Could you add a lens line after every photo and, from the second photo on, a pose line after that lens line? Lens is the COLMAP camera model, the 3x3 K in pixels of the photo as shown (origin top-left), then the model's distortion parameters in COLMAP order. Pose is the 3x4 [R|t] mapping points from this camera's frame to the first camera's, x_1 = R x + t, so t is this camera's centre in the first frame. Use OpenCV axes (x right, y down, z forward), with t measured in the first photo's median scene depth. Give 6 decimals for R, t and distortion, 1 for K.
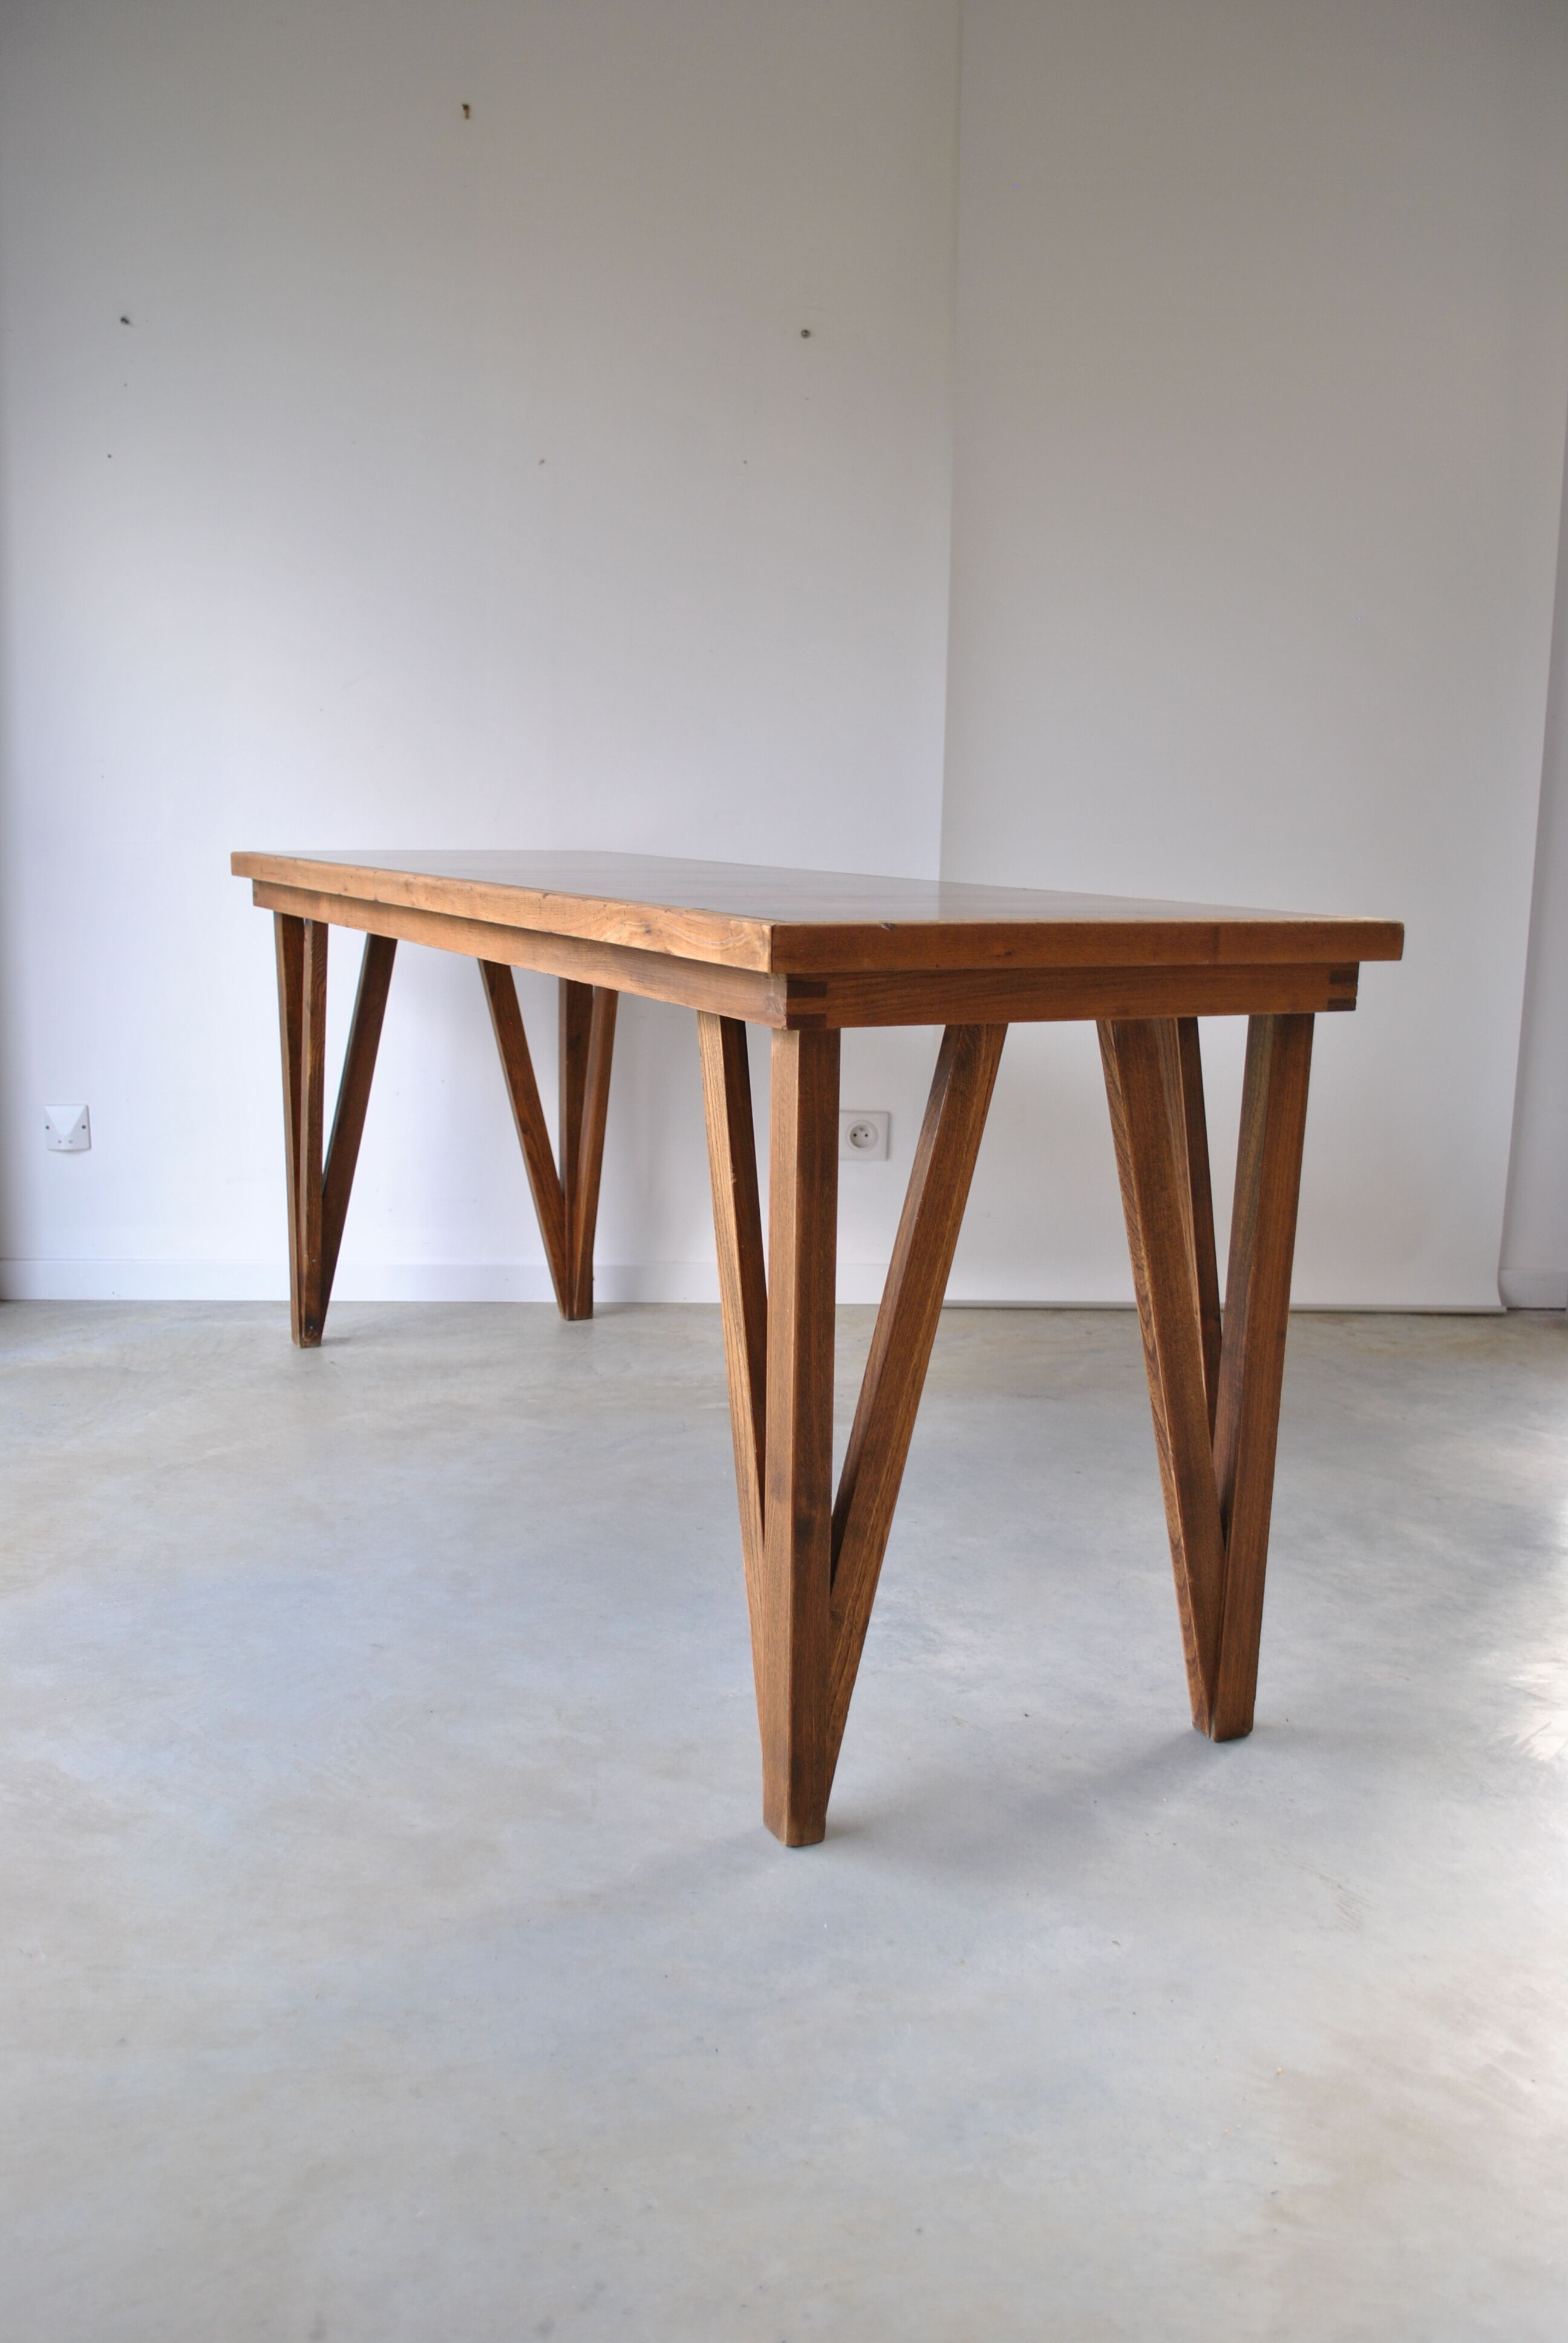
lens RADIAL K [[2090.1, 0, 767.4], [0, 2090.1, 1152.4], [0, 0, 1]] dist [-0.066796, -0.012098]
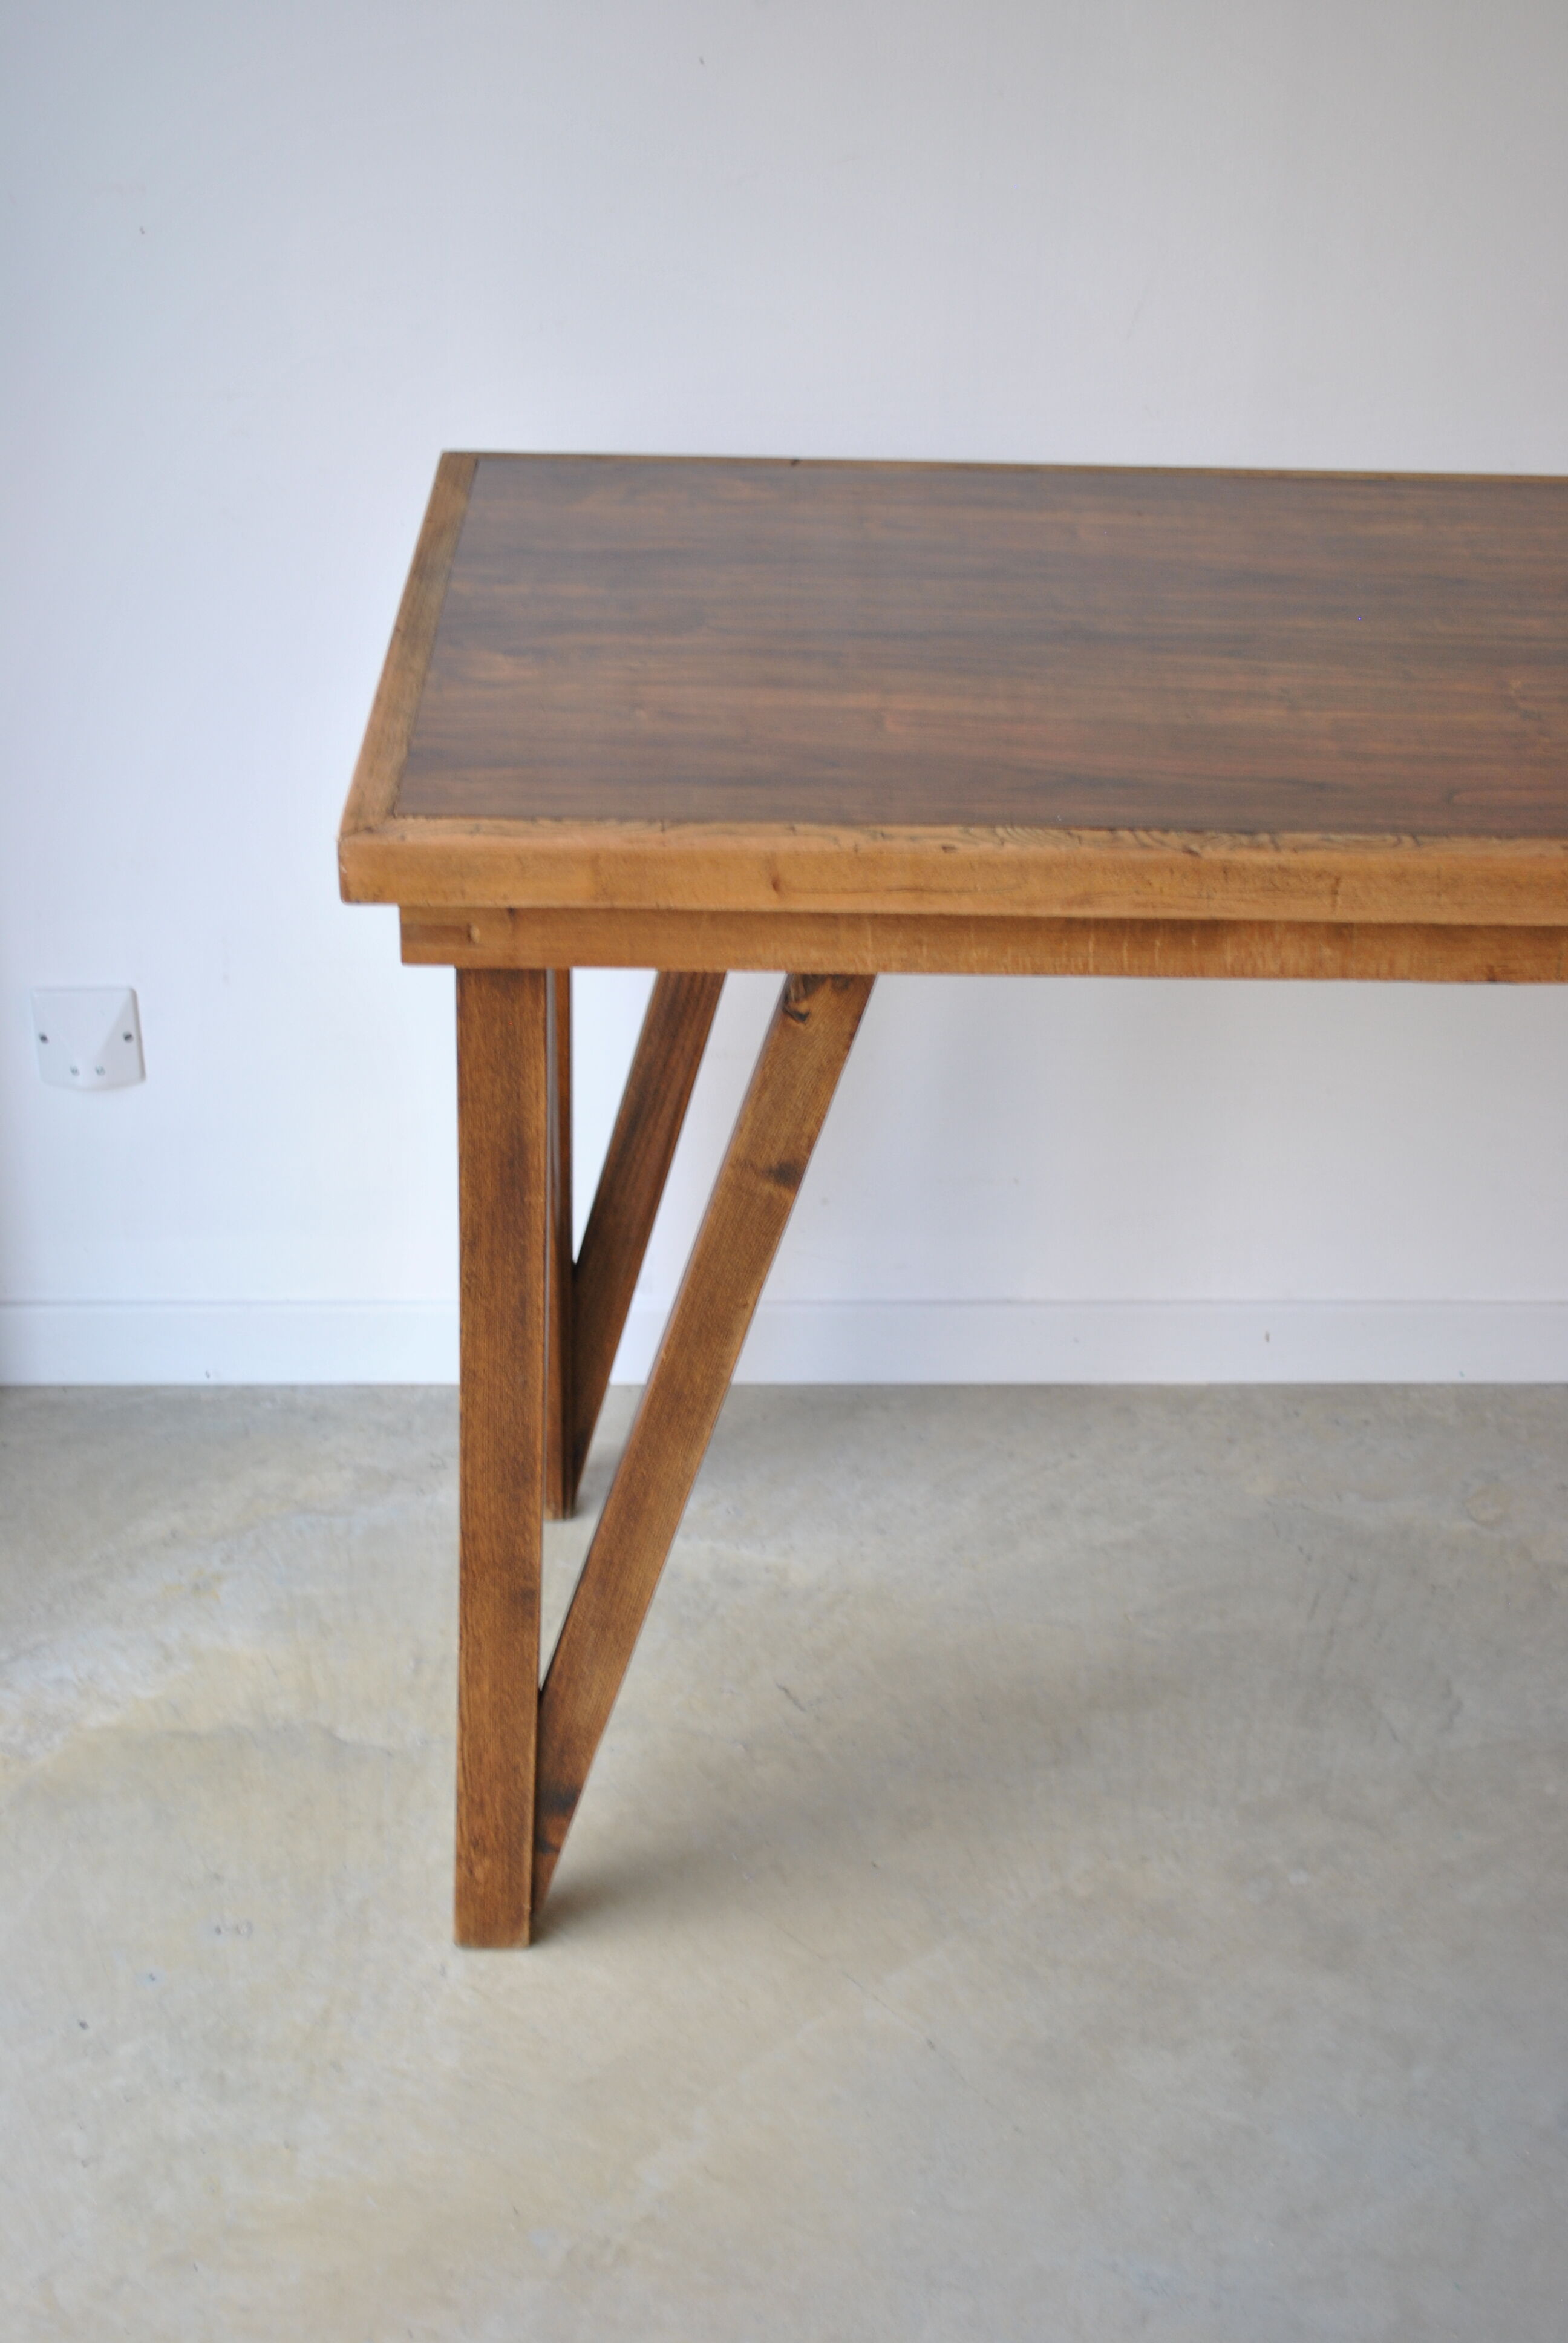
lens RADIAL K [[3337.0, 0, 770.2], [0, 3337.0, 1182.2], [0, 0, 1]] dist [-0.023391, 0.000000]
pose [[0.999927, 0.009683, -0.007274, -0.309532], [-0.006661, 0.941327, 0.337430, -0.356716], [0.010114, -0.337356, 0.941323, 0.548512]]
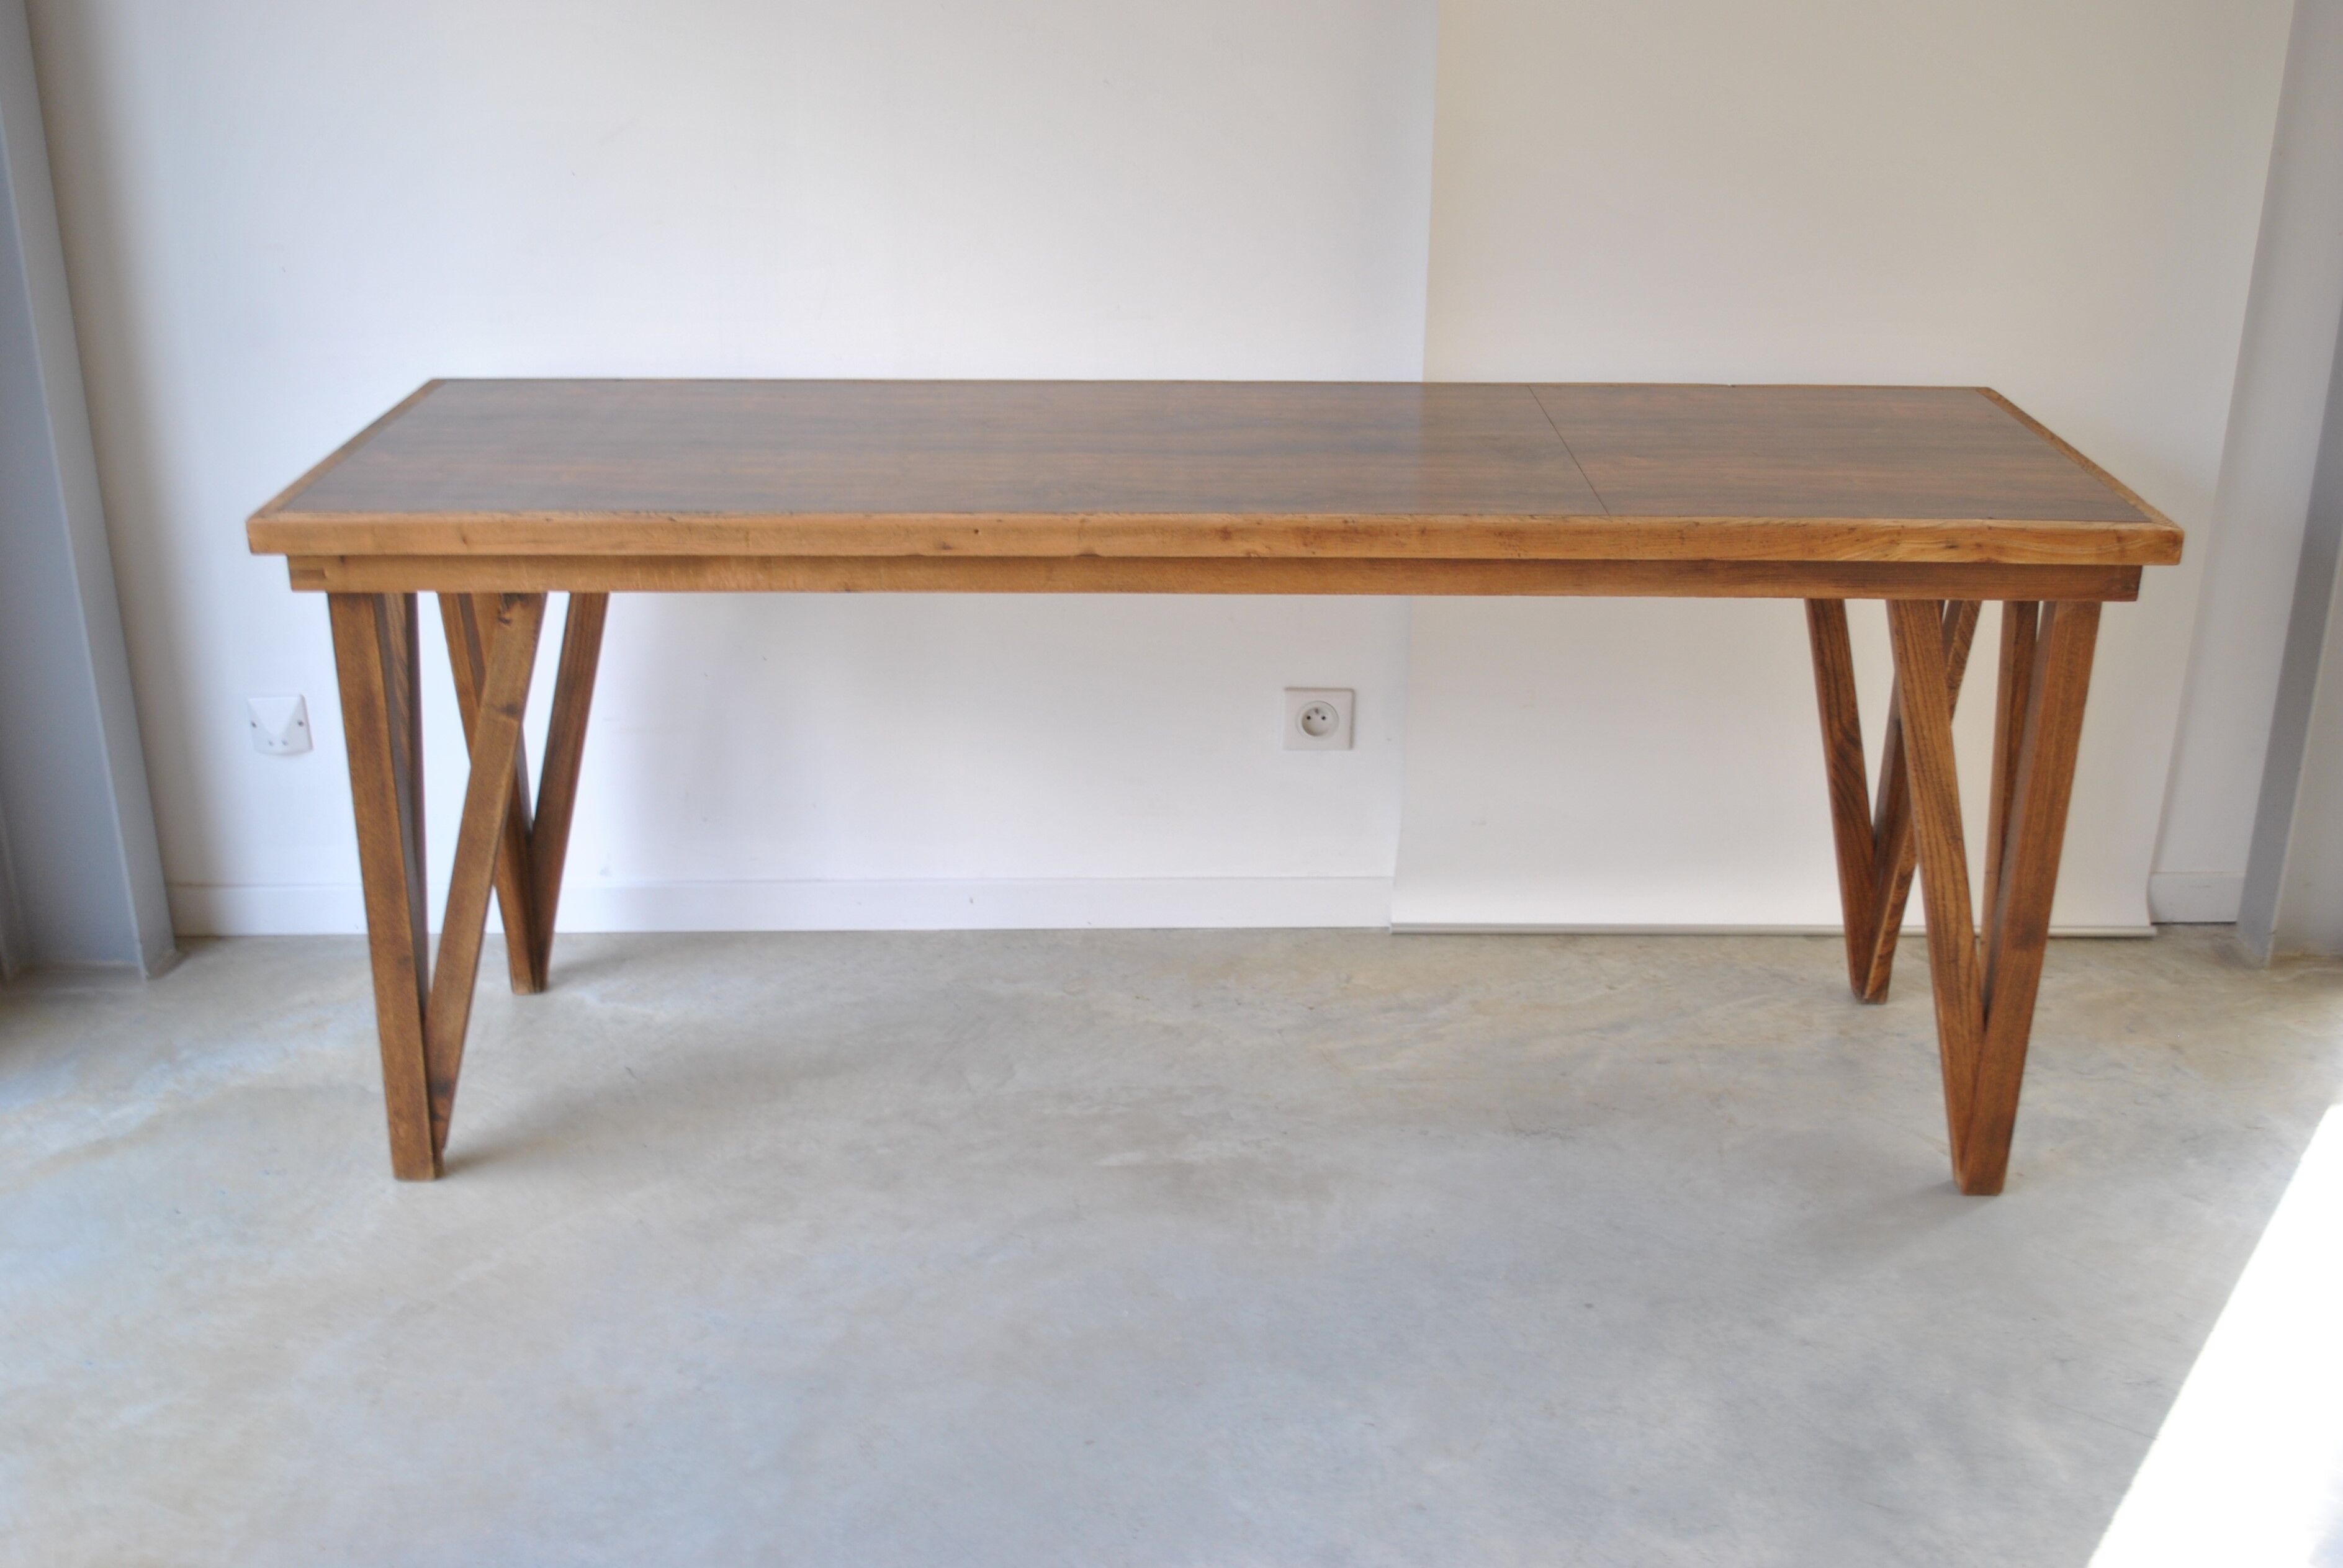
lens RADIAL K [[2430.7, 0, 1179.7], [0, 2430.7, 782.2], [0, 0, 1]] dist [-0.056063, 0.000000]
pose [[0.999670, -0.004721, -0.025250, 0.028727], [0.009855, 0.978234, 0.207269, -0.280715], [0.023722, -0.207450, 0.977958, 0.214784]]
